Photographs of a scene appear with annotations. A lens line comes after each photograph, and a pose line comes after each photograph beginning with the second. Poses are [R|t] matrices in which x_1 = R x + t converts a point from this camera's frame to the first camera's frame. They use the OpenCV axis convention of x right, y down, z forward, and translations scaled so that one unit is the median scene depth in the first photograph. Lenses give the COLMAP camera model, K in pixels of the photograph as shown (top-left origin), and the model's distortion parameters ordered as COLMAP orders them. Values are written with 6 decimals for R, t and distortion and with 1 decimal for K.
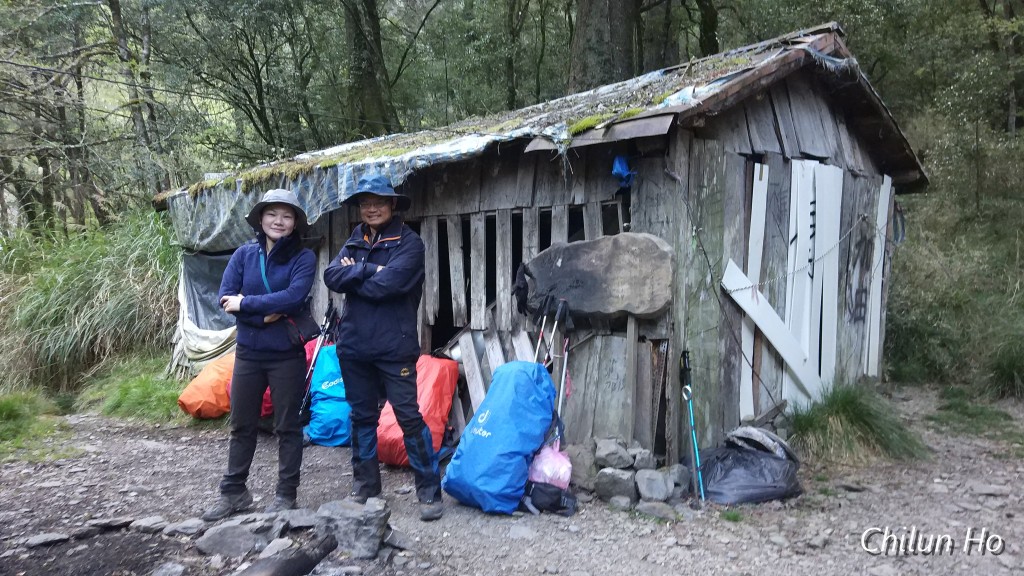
lens RADIAL K [[982.8, 0, 504.9], [0, 982.8, 280.1], [0, 0, 1]] dist [0.087493, -0.165272]
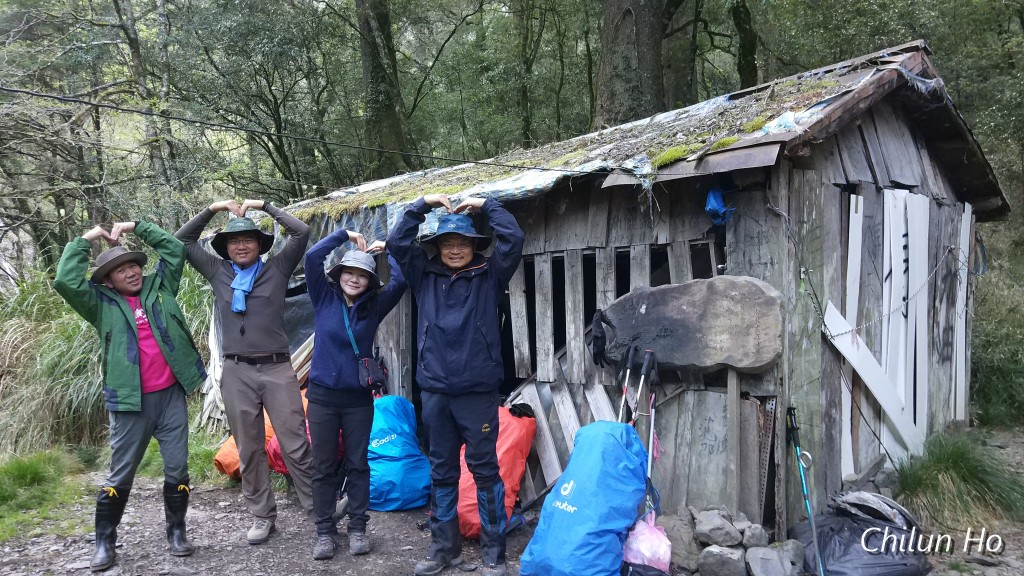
lens RADIAL K [[982.8, 0, 495.1], [0, 982.8, 265.8], [0, 0, 1]] dist [0.087493, -0.165272]
pose [[0.999652, -0.018371, -0.018949, -0.054687], [0.017535, 0.998904, -0.043389, -0.018282], [0.019725, 0.043042, 0.998879, 0.084312]]
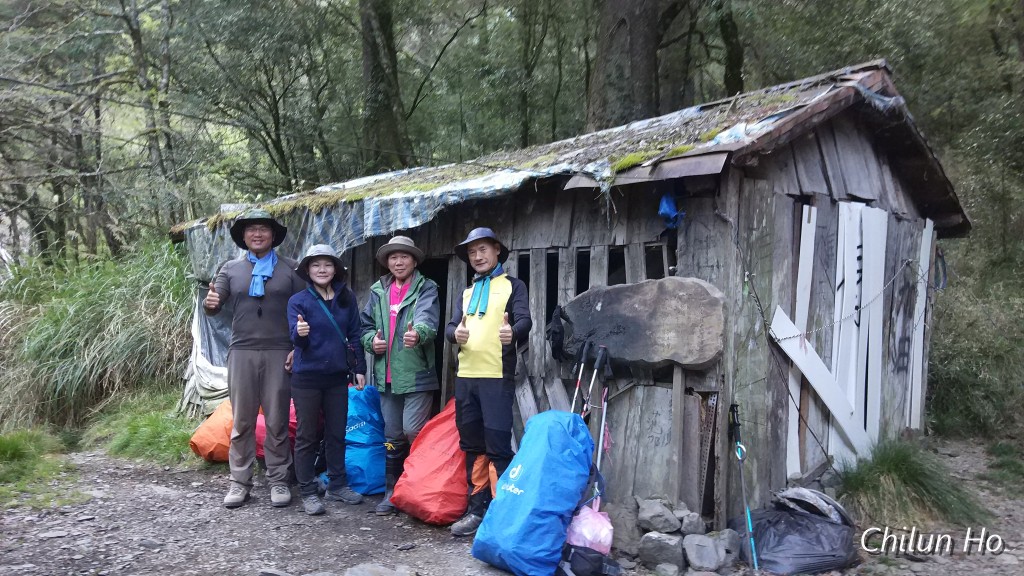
lens RADIAL K [[982.8, 0, 501.5], [0, 982.8, 261.9], [0, 0, 1]] dist [0.087493, -0.165272]
pose [[0.999803, 0.016185, -0.011470, -0.024740], [-0.016751, 0.998555, -0.051069, -0.009662], [0.010627, 0.051251, 0.998629, 0.047104]]
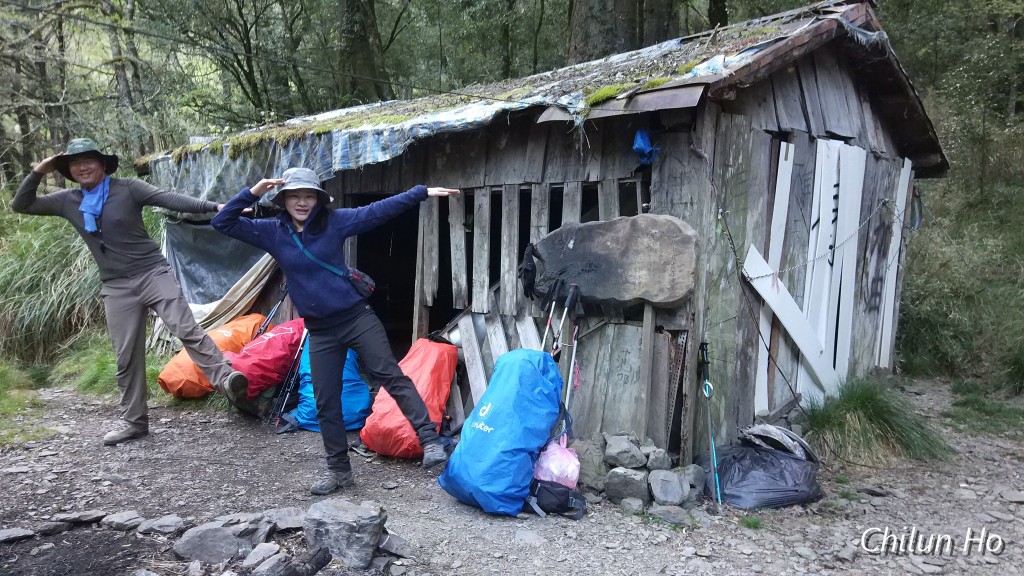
lens RADIAL K [[982.8, 0, 512.1], [0, 982.8, 299.3], [0, 0, 1]] dist [0.087493, -0.165272]
pose [[0.999523, 0.023317, 0.020241, -0.015678], [-0.024248, 0.998597, 0.047074, -0.007361], [-0.019115, -0.047543, 0.998686, 0.062953]]
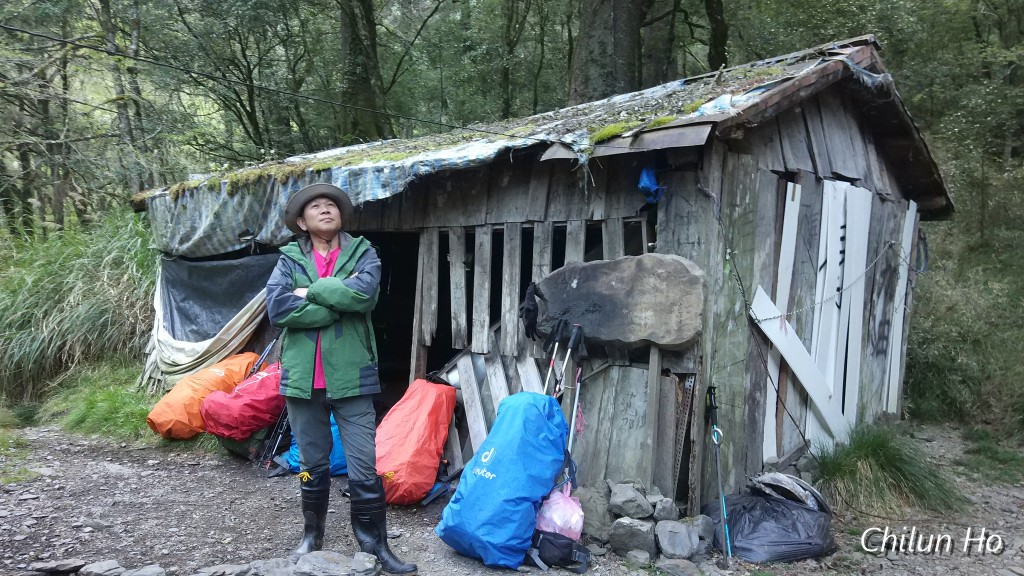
lens RADIAL K [[982.8, 0, 513.0], [0, 982.8, 274.7], [0, 0, 1]] dist [0.087493, -0.165272]
pose [[0.999208, 0.033214, 0.021900, -0.018671], [-0.032808, 0.999287, -0.018661, -0.006512], [-0.022504, 0.017928, 0.999586, 0.085226]]
